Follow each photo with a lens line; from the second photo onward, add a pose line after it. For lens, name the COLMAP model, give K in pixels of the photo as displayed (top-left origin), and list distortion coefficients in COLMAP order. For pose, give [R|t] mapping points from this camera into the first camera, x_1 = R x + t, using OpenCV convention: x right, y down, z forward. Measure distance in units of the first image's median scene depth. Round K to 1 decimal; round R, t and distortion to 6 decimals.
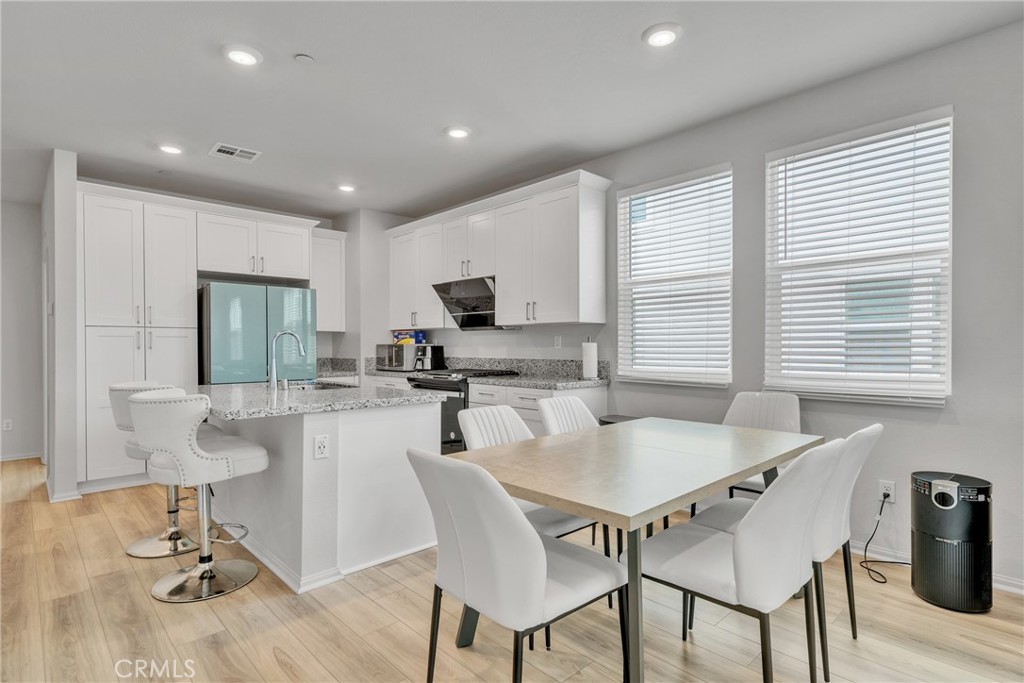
lens RADIAL K [[510.1, 0, 541.4], [0, 510.1, 347.8], [0, 0, 1]] dist [-0.005266, 0.002810]
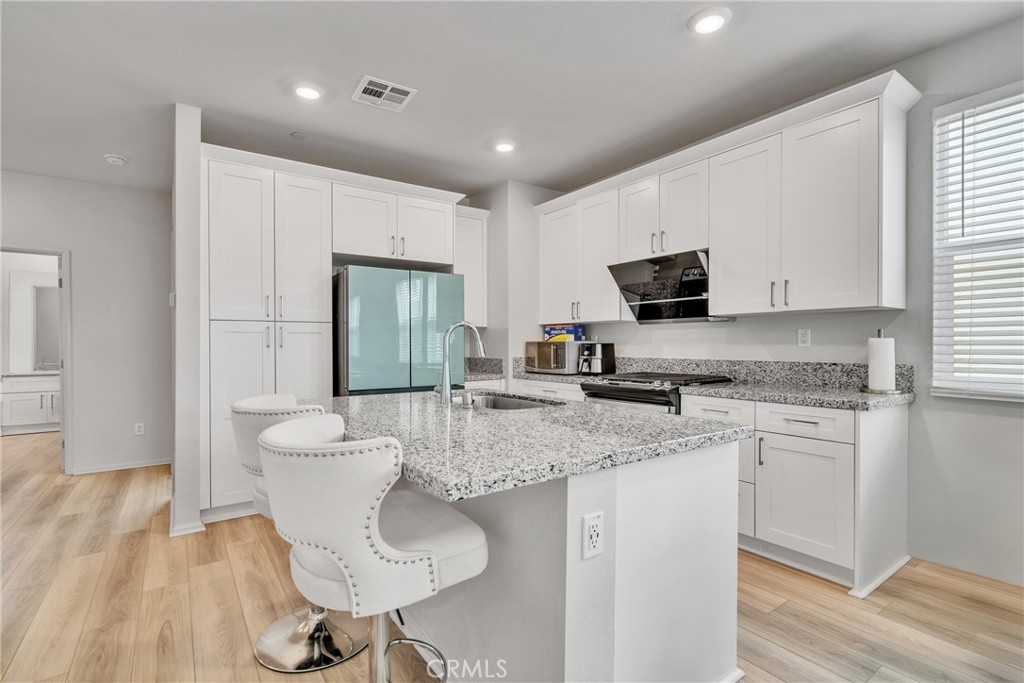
lens RADIAL K [[474.8, 0, 544.8], [0, 474.8, 342.2], [0, 0, 1]] dist [-0.001685, -0.001292]
pose [[0.990891, -0.002291, -0.134650, -0.225030], [0.001402, 0.999977, -0.006692, -0.000655], [0.134662, 0.006442, 0.990871, 0.275466]]
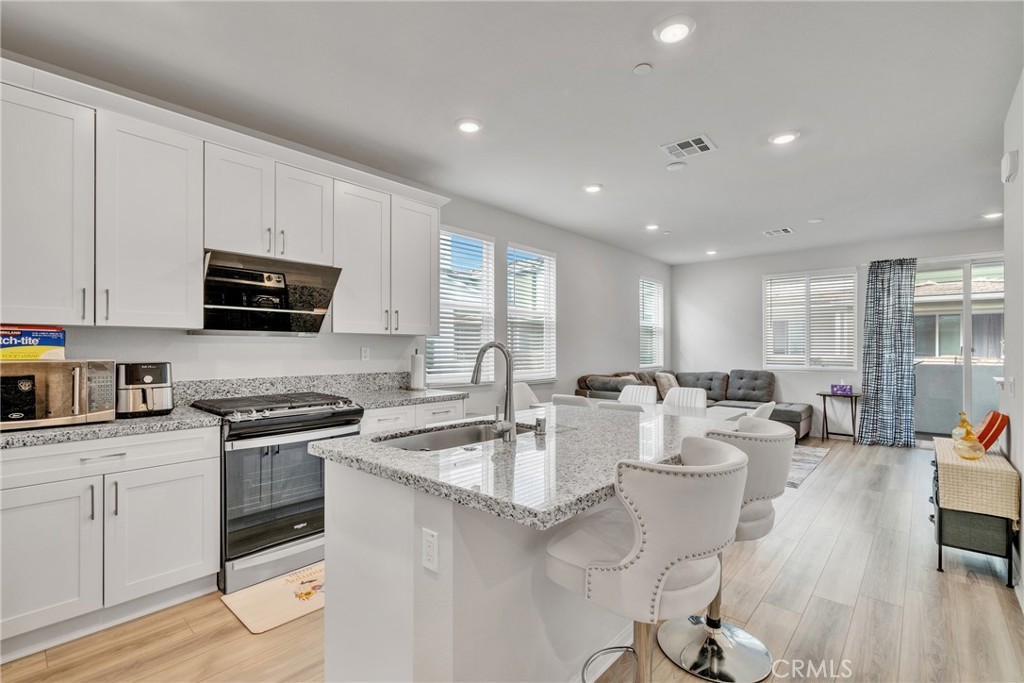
lens RADIAL K [[474.8, 0, 498.9], [0, 474.8, 345.9], [0, 0, 1]] dist [-0.001685, -0.001292]
pose [[-0.023667, 0.005670, 0.999704, -0.775750], [0.000540, 0.999984, -0.005659, -0.019549], [-0.999720, 0.000406, -0.023670, 0.739864]]
